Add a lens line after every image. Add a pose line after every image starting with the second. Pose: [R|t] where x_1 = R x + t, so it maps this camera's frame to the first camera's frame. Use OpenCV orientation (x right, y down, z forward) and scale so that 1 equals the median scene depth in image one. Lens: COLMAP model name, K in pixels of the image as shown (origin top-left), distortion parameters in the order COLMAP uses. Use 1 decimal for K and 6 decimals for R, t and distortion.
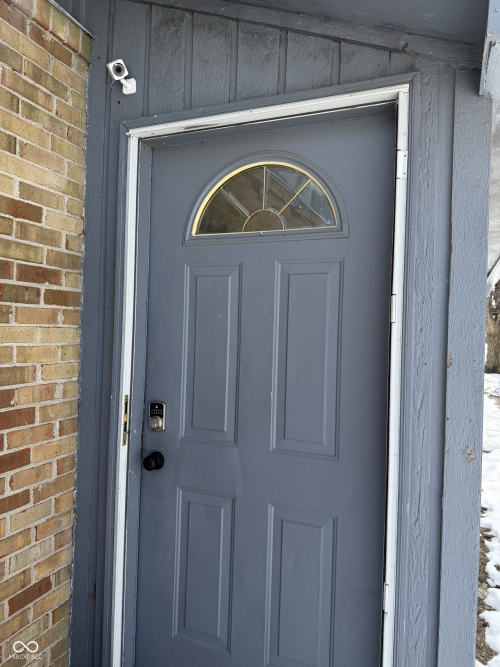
lens RADIAL K [[480.3, 0, 248.7], [0, 480.3, 328.4], [0, 0, 1]] dist [0.114400, -0.003854]
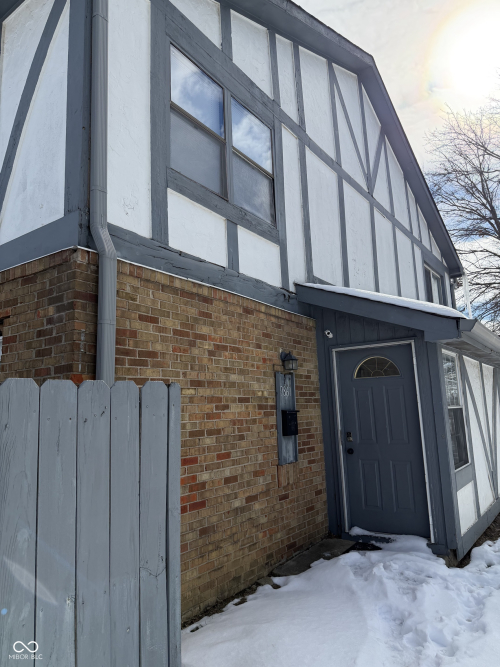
lens RADIAL K [[480.3, 0, 248.7], [0, 480.3, 328.4], [0, 0, 1]] dist [0.114400, -0.003854]
pose [[0.974240, -0.104722, -0.199724, -0.127133], [0.069154, 0.981704, -0.177412, 0.005774], [0.214649, 0.159030, 0.963657, -2.353398]]
